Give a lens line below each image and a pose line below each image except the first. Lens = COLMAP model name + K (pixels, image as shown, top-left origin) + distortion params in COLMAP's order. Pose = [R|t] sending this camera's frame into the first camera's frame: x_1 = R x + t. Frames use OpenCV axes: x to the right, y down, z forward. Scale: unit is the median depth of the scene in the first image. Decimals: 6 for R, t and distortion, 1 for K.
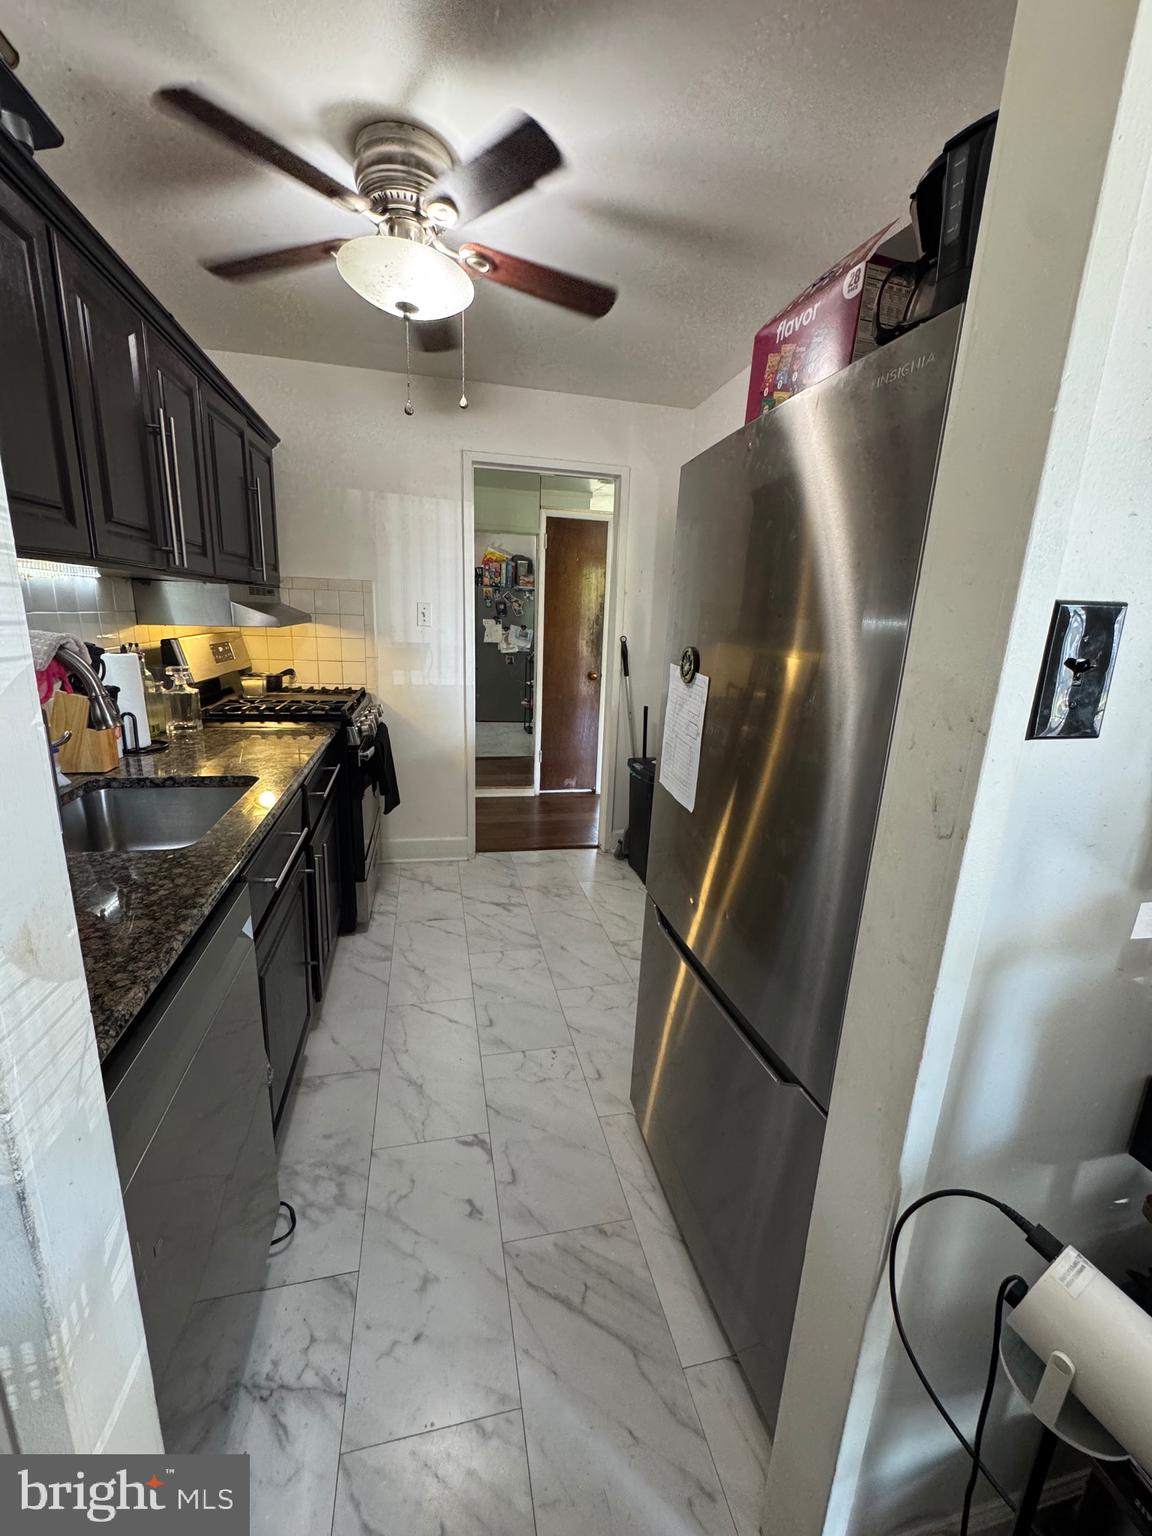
lens RADIAL K [[613.5, 0, 574.0], [0, 613.5, 768.0], [0, 0, 1]] dist [-0.004430, 0.001118]
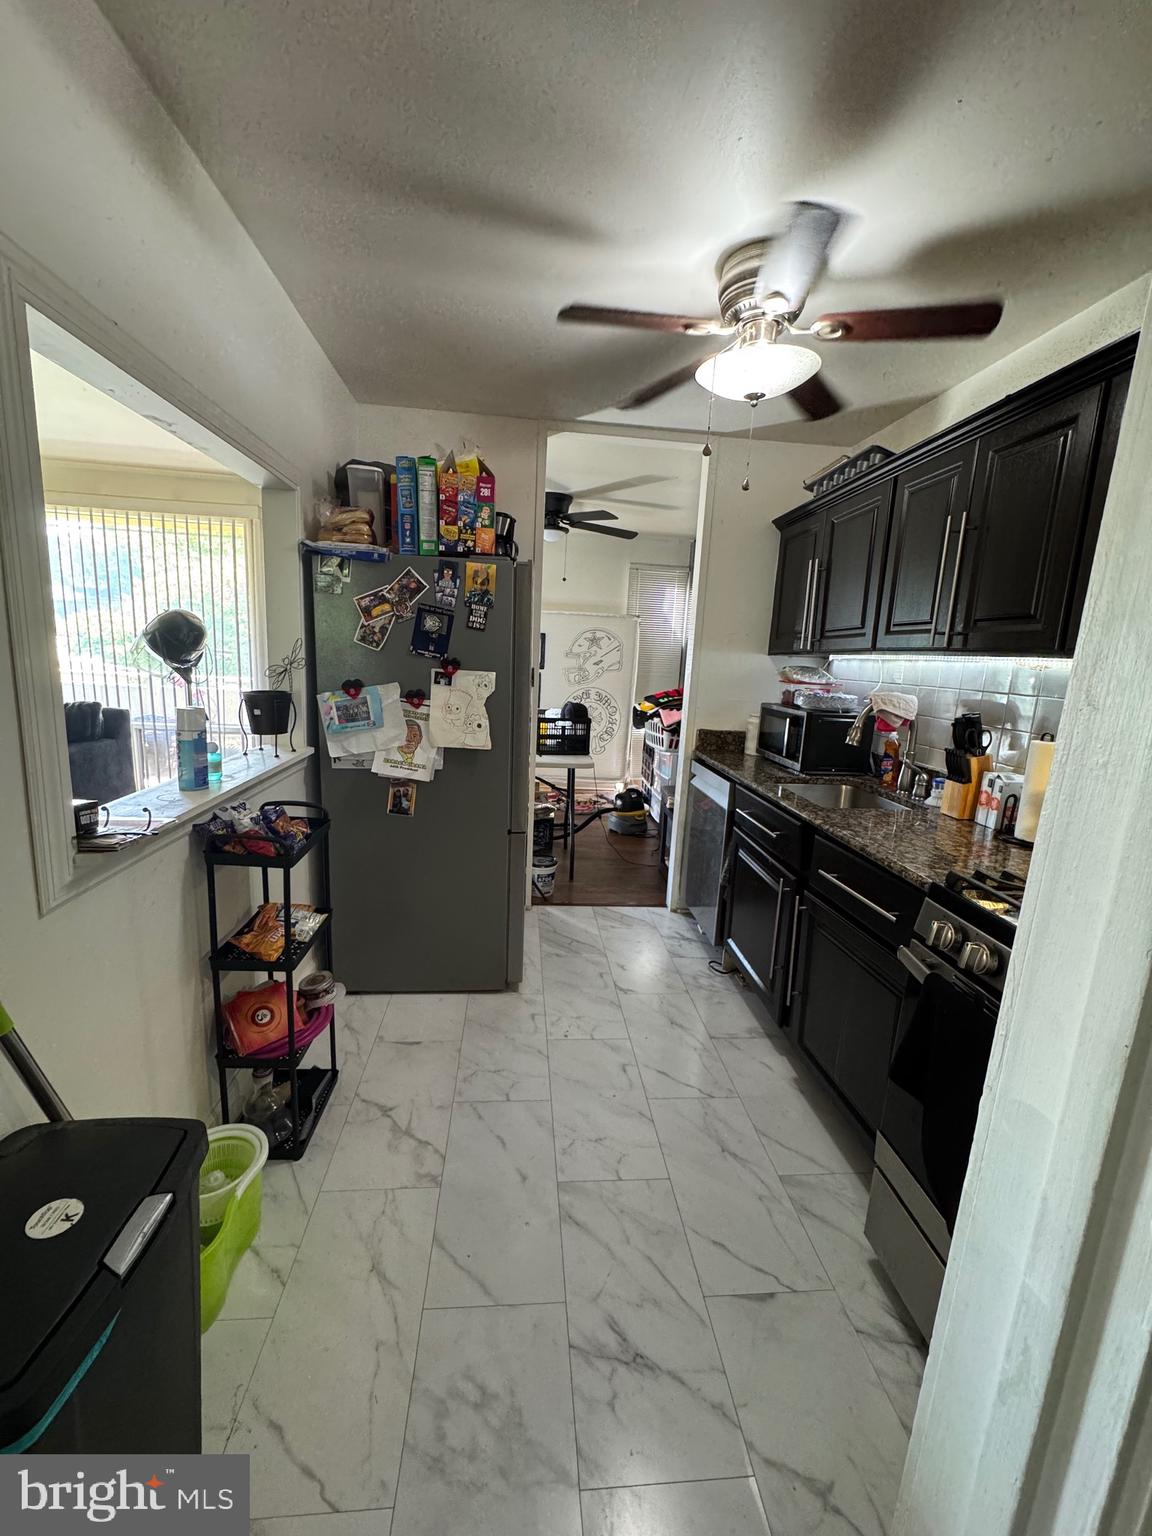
lens RADIAL K [[613.5, 0, 576.2], [0, 613.5, 769.0], [0, 0, 1]] dist [-0.004430, 0.001118]
pose [[-0.986618, -0.116964, 0.113598, -0.123986], [-0.059040, 0.905708, 0.419771, -0.470157], [-0.151984, 0.407447, -0.900493, 1.843251]]
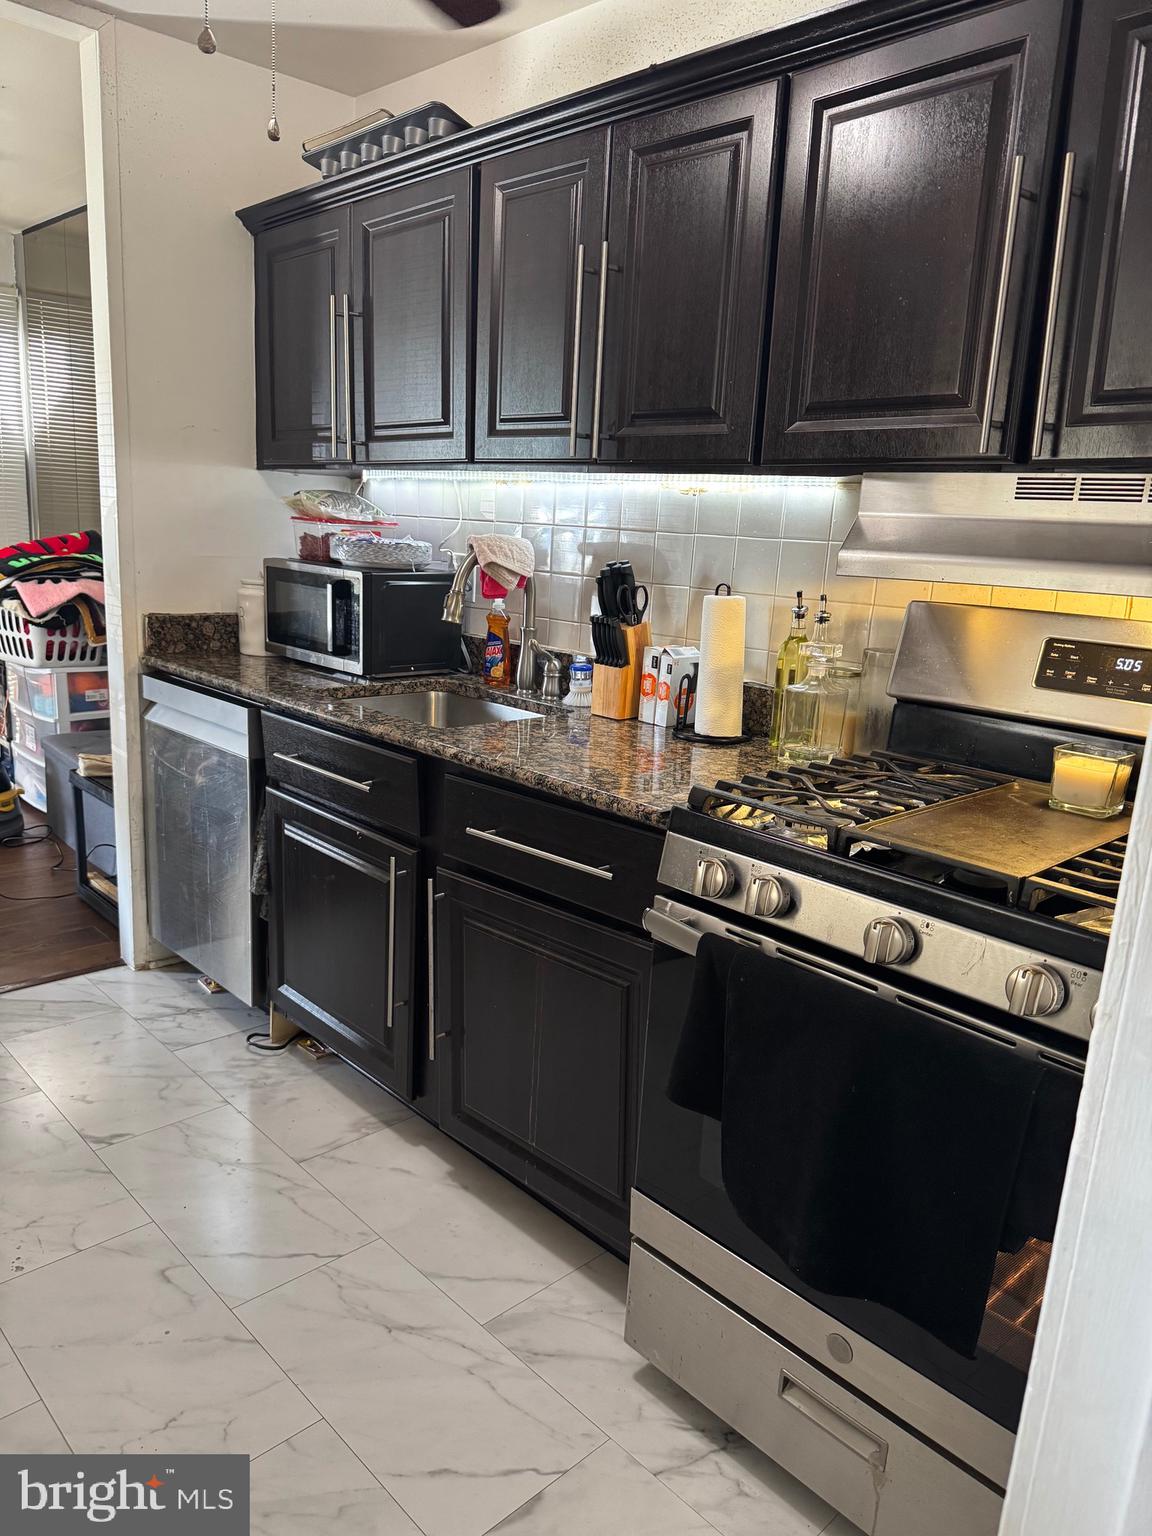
lens RADIAL K [[1077.1, 0, 579.2], [0, 1077.1, 781.1], [0, 0, 1]] dist [0.080145, -0.113937]
pose [[-0.853883, 0.031757, -0.519495, 0.030965], [-0.212832, 0.889561, 0.404207, -0.427681], [0.474960, 0.455710, -0.752822, 1.794721]]
